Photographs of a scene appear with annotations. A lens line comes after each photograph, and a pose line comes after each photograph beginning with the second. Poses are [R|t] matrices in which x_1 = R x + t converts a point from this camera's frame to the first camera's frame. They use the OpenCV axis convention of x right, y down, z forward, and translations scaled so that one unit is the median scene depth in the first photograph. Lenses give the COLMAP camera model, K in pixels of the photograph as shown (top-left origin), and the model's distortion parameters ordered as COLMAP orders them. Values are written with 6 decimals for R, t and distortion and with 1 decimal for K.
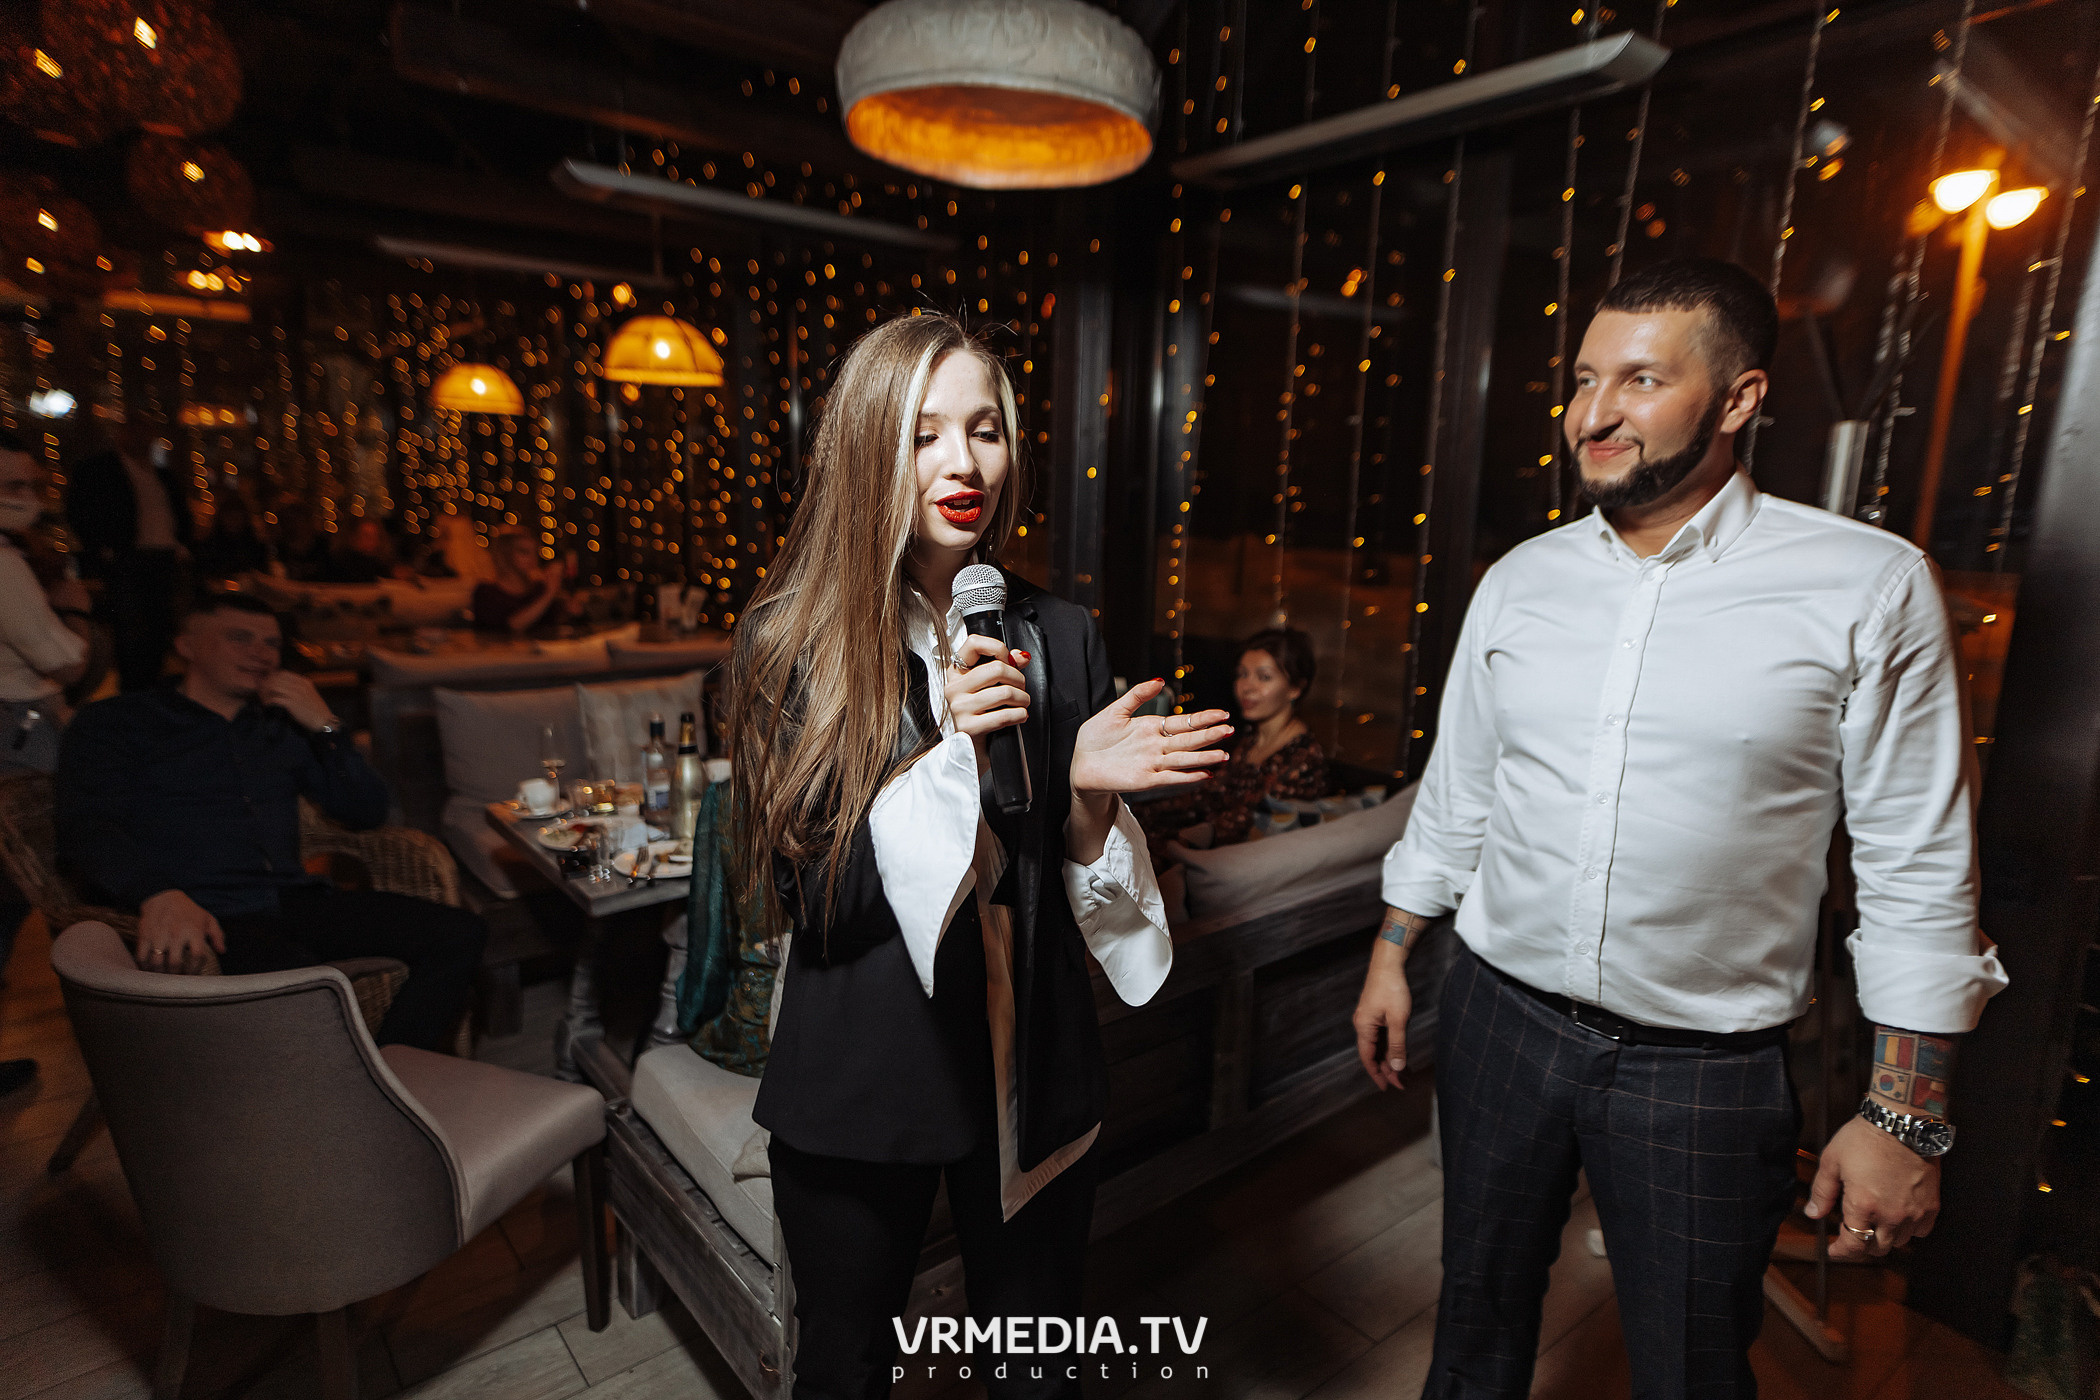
lens RADIAL K [[1026.3, 0, 1050.0], [0, 1026.3, 700.0], [0, 0, 1]] dist [0.000936, 0.000202]
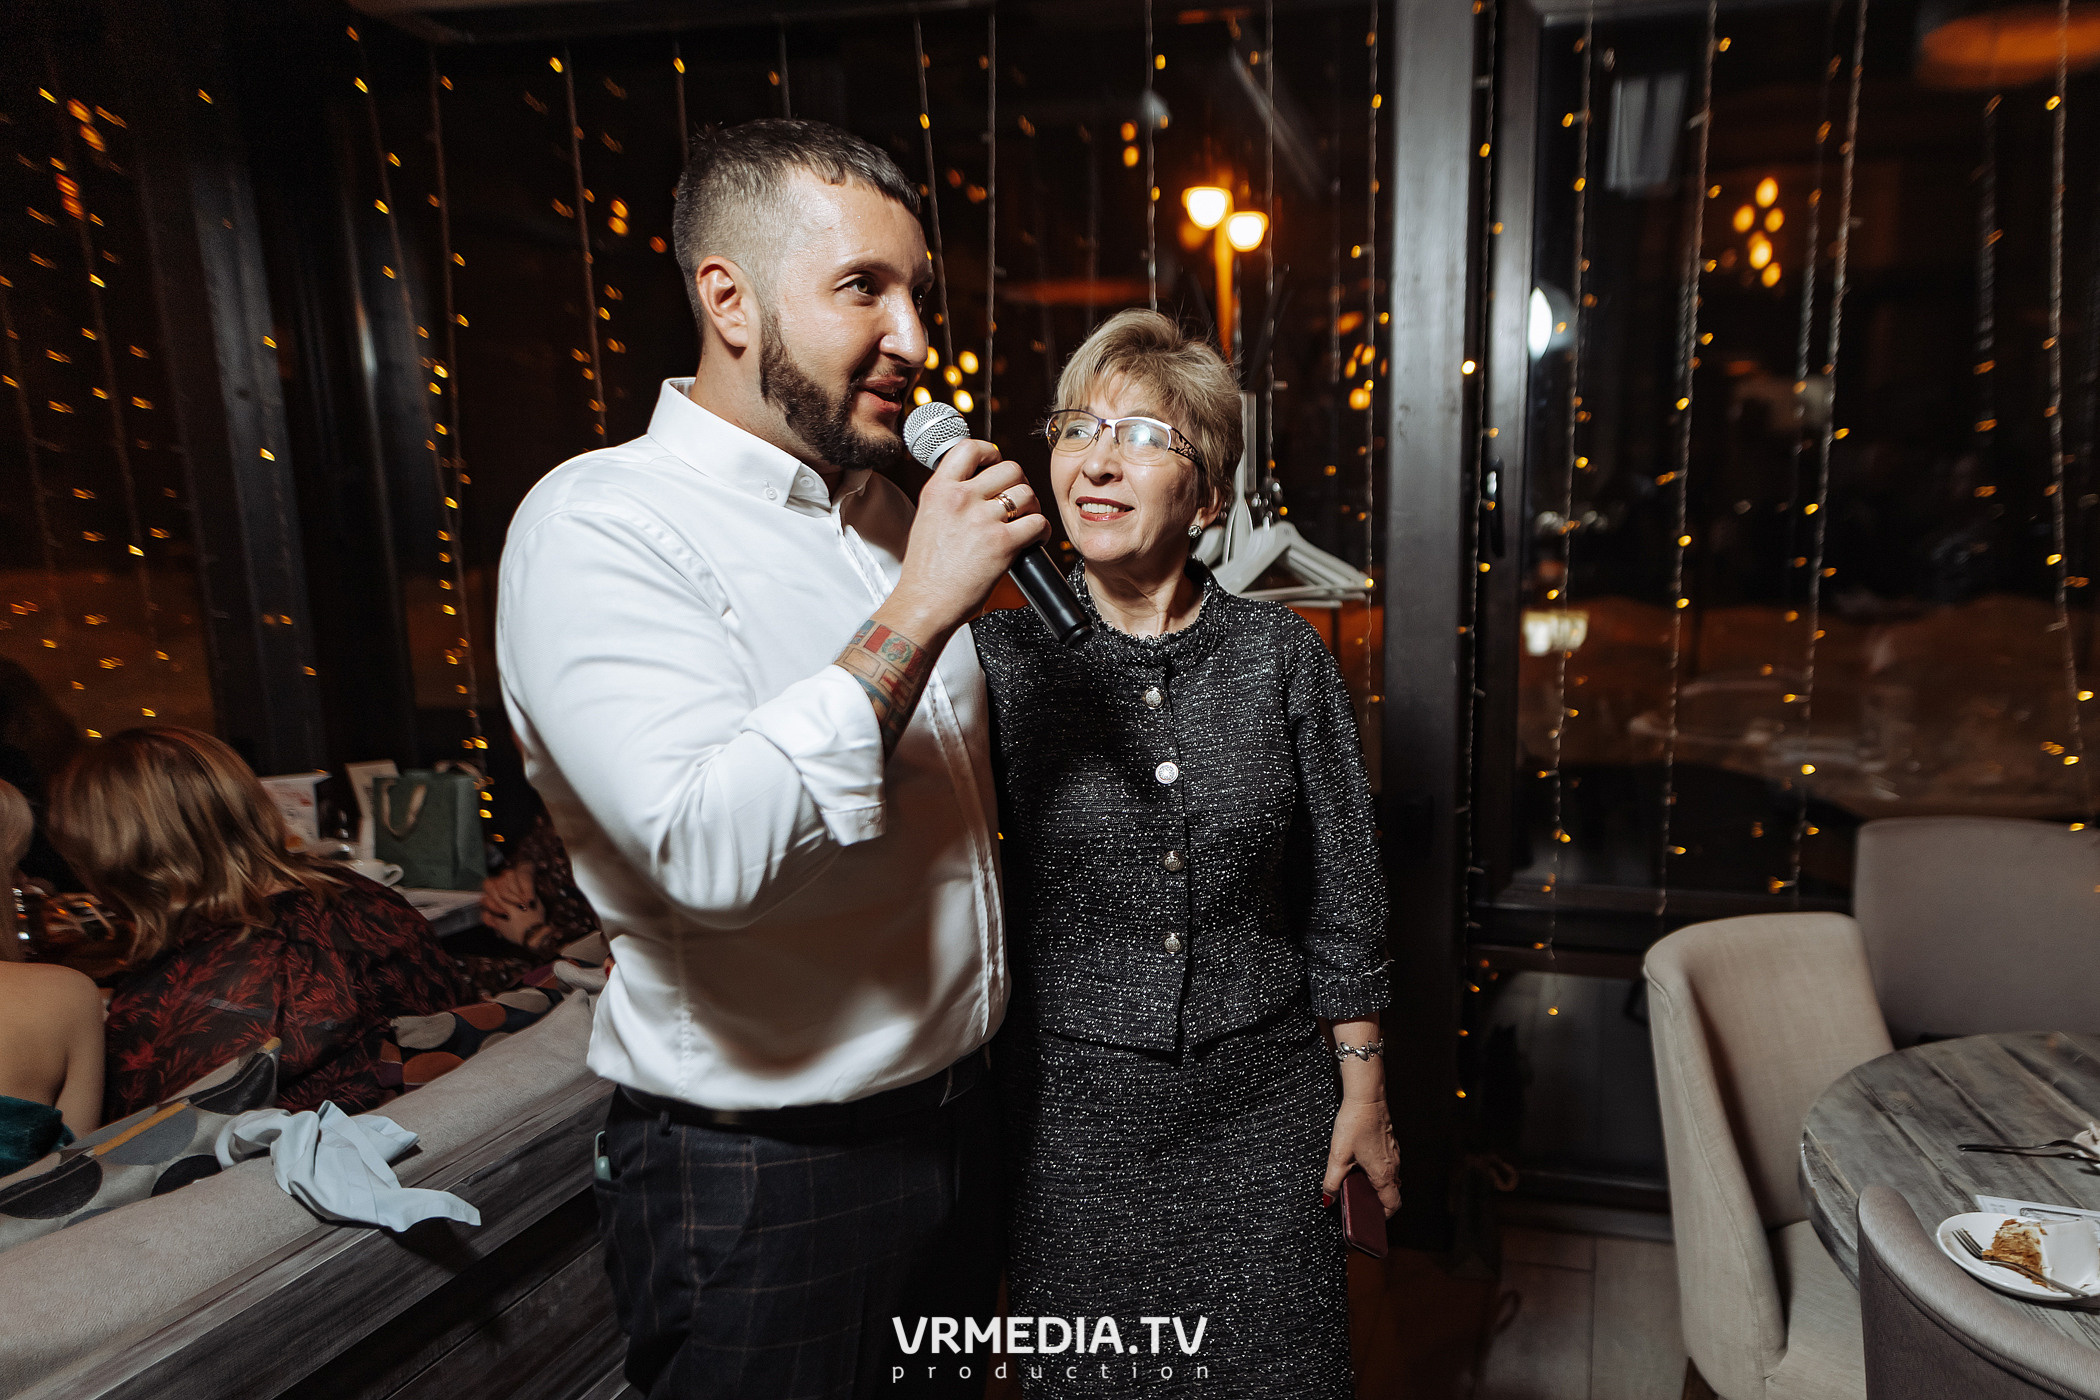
lens RADIAL K [[1026.3, 0, 1050.0], [0, 1026.3, 700.0], [0, 0, 1]] dist [0.000936, 0.000202]
pose [[0.770427, -0.132301, 0.623650, -0.000123], [0.145799, 0.988869, 0.029665, -0.030243], [-0.620633, 0.068073, 0.781141, 0.279389]]
